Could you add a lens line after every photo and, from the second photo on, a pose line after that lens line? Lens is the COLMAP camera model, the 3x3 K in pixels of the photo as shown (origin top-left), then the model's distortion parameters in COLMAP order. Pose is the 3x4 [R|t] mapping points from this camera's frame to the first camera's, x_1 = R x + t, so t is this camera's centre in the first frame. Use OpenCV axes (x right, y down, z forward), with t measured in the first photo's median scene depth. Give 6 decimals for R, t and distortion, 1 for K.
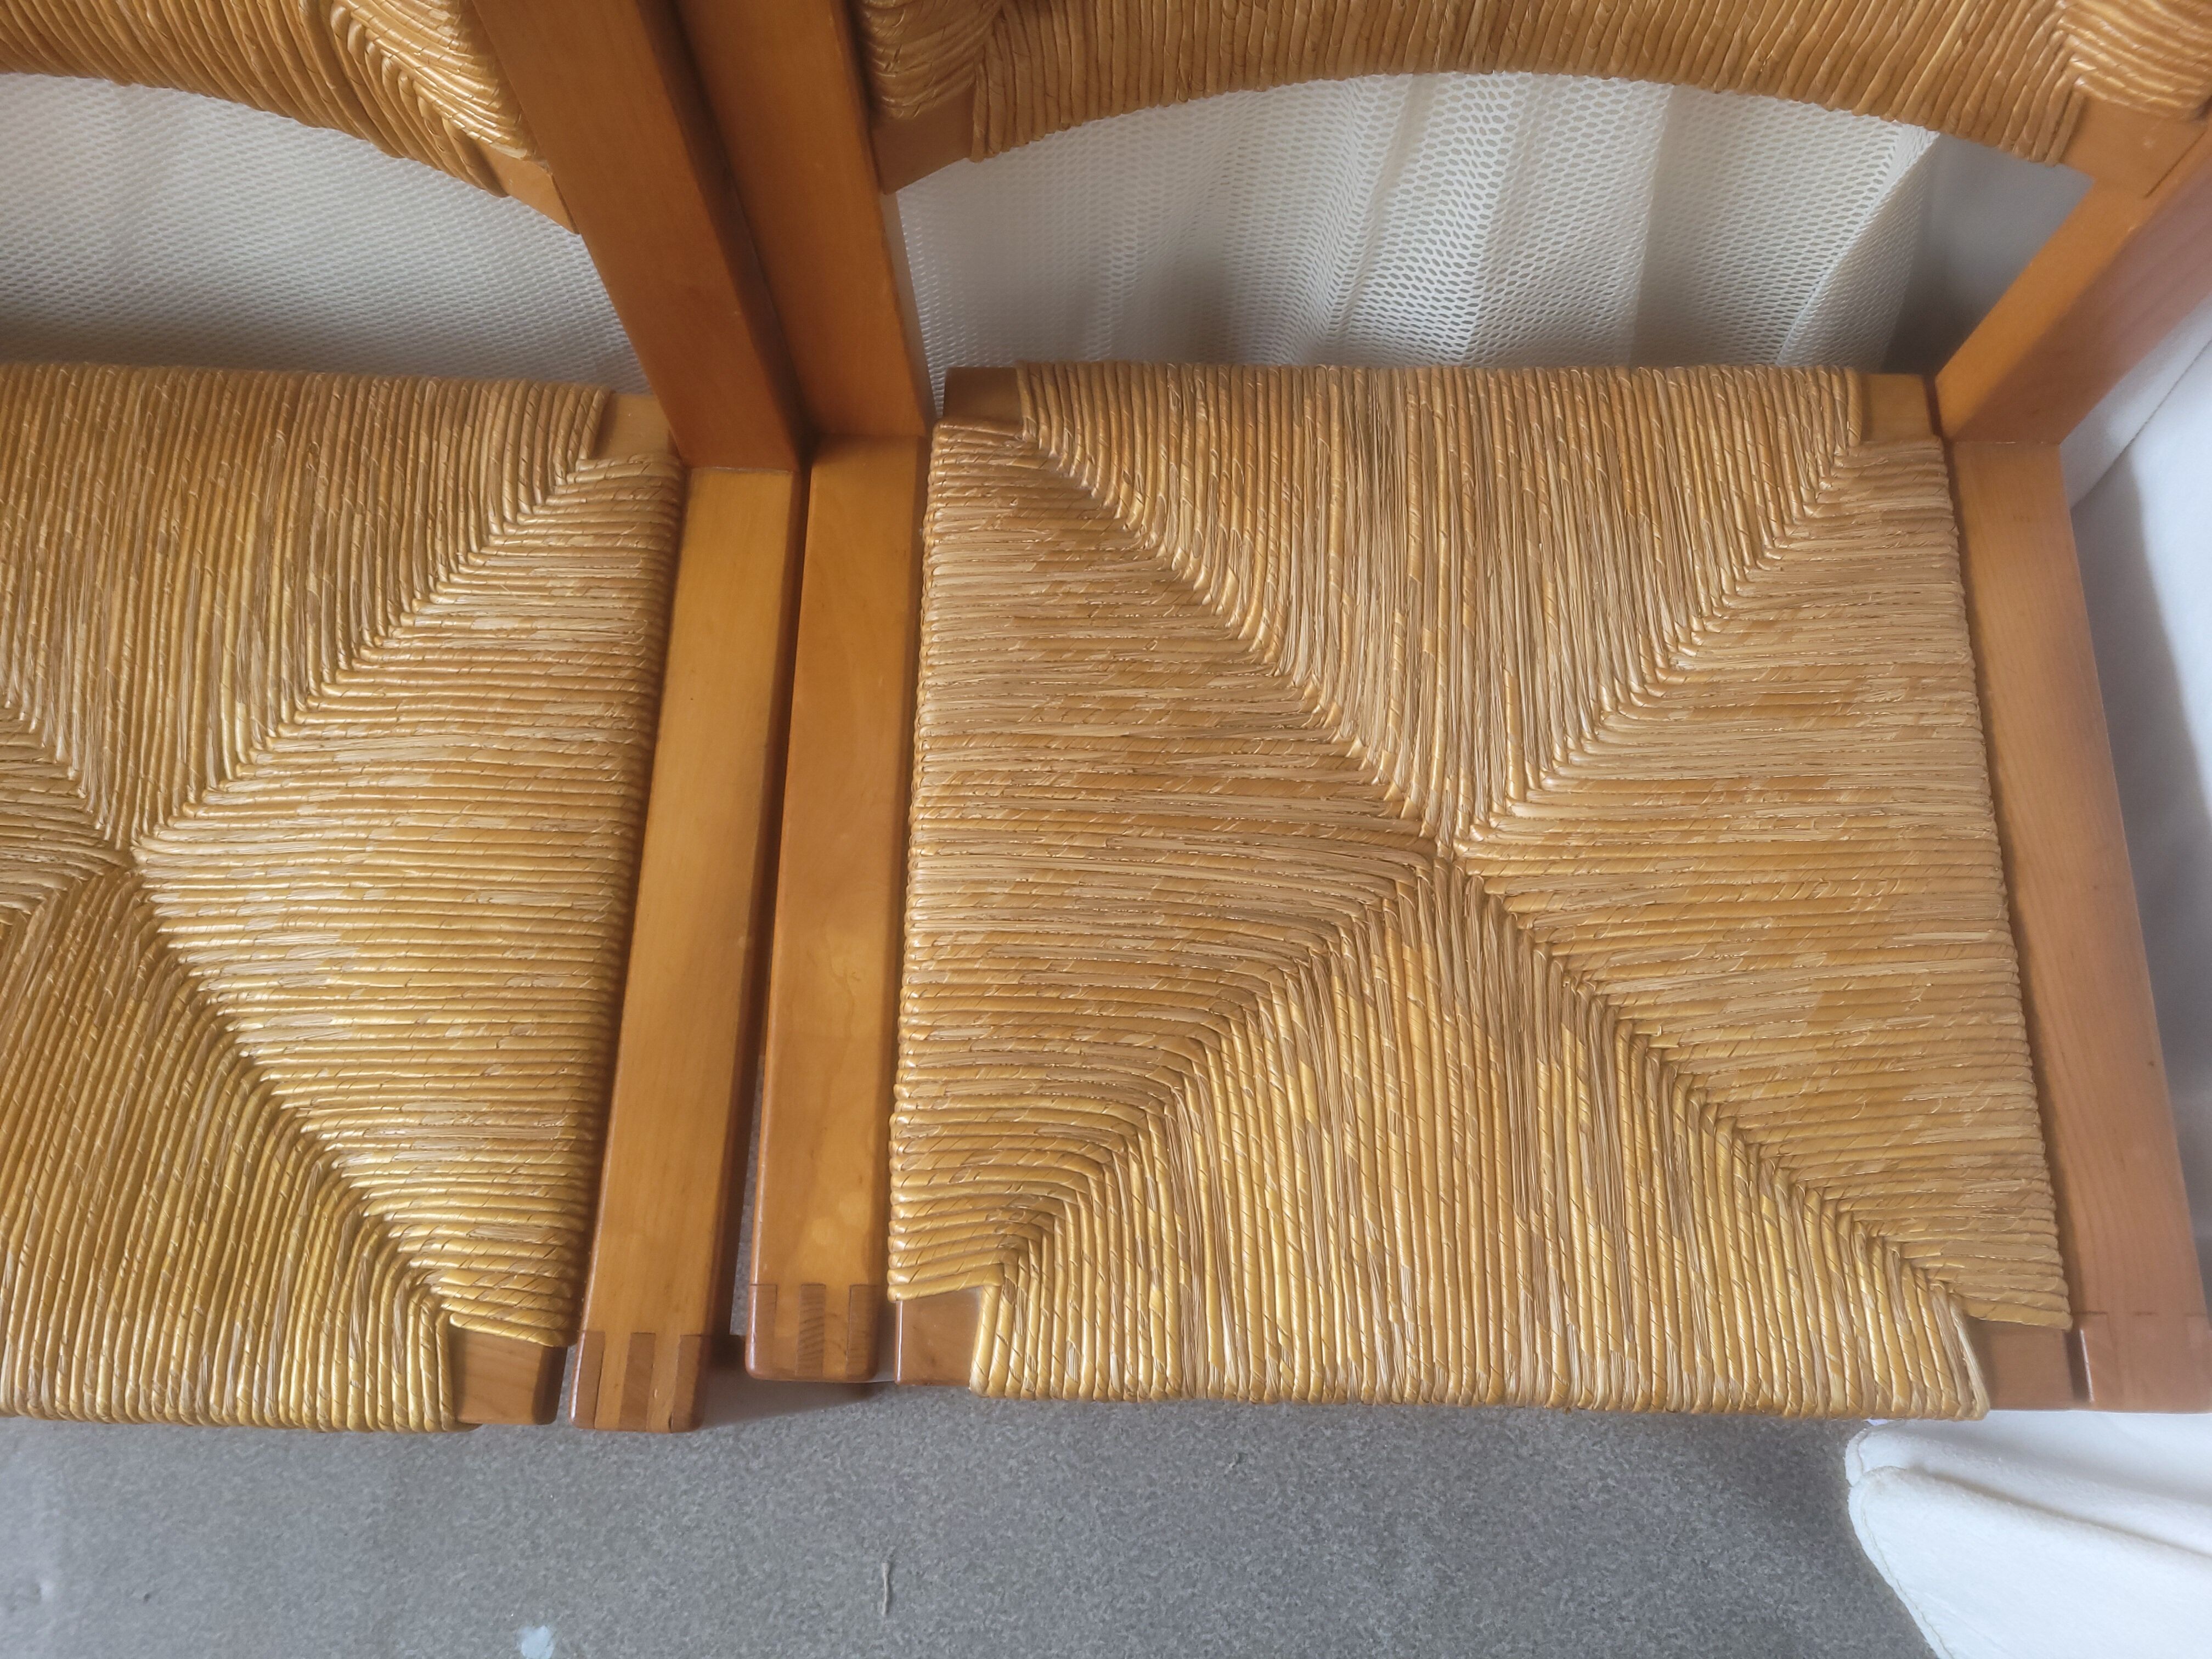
lens RADIAL K [[1674.0, 0, 1108.7], [0, 1674.0, 831.8], [0, 0, 1]] dist [0.049278, -0.041477]
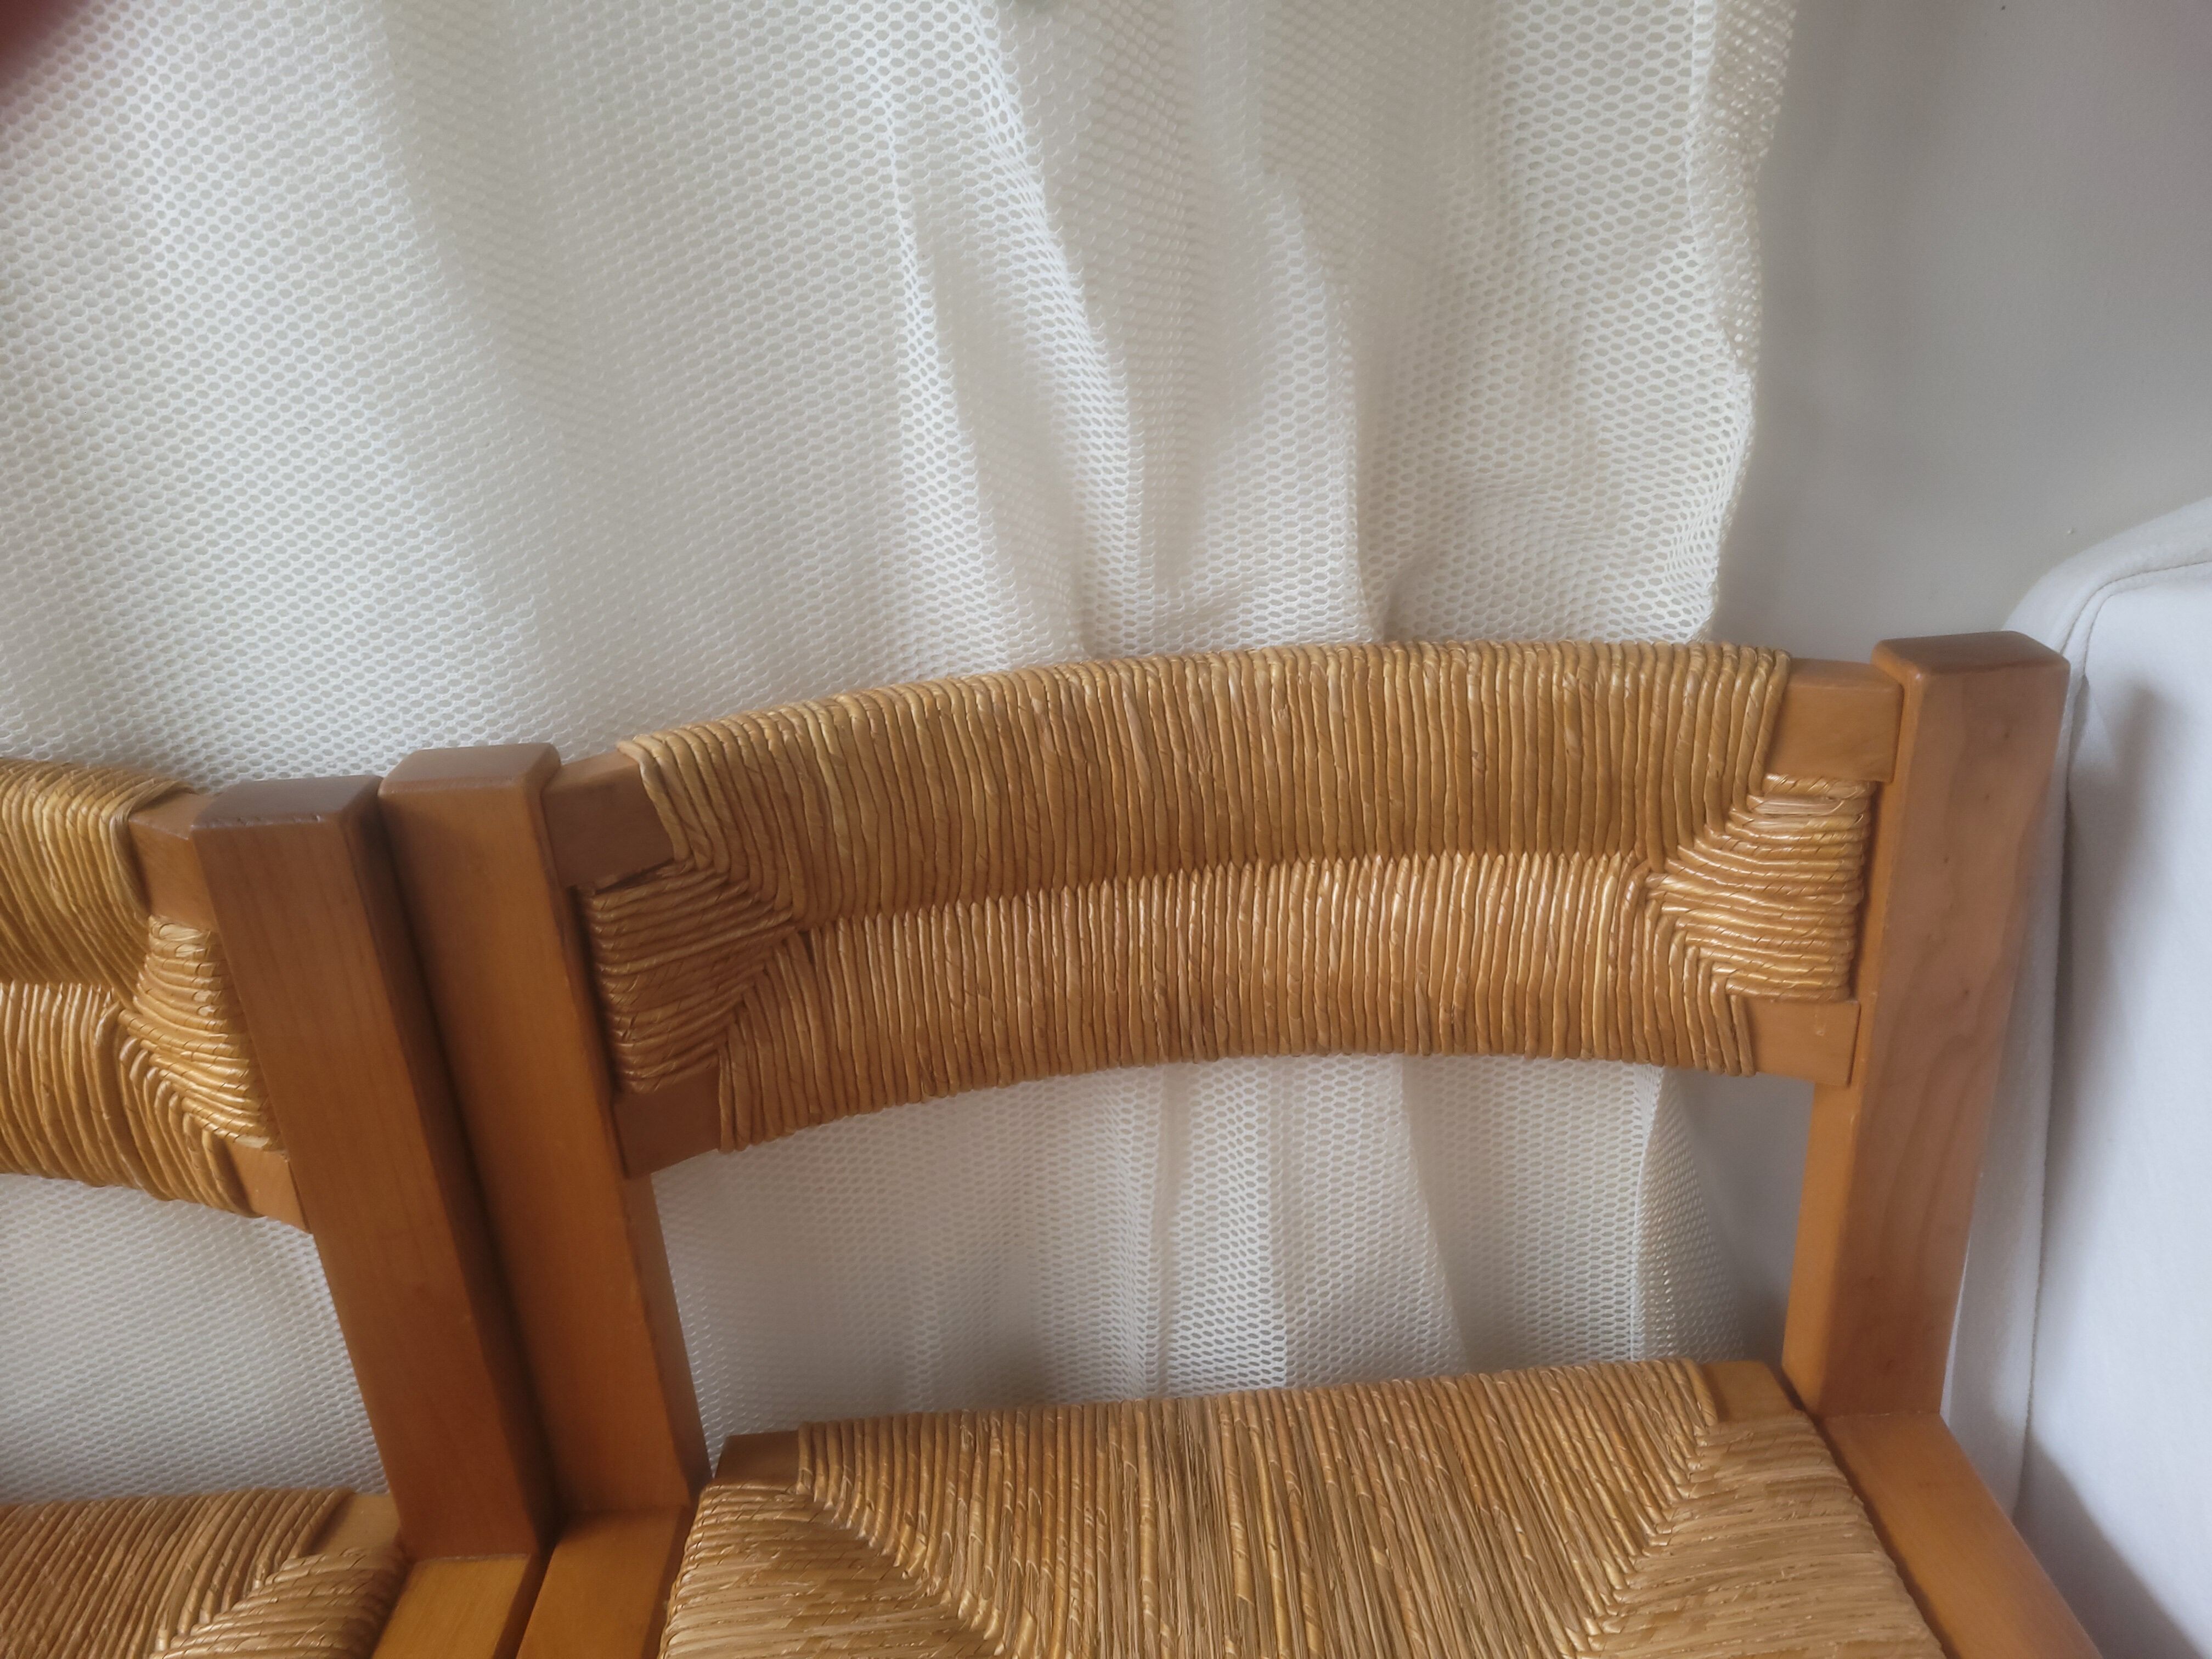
lens RADIAL K [[1674.0, 0, 1121.3], [0, 1674.0, 831.5], [0, 0, 1]] dist [0.049278, -0.041477]
pose [[0.996345, -0.082826, 0.020896, 0.133665], [0.070372, 0.657214, -0.750411, 0.225139], [0.048420, 0.749139, 0.660641, 0.147820]]
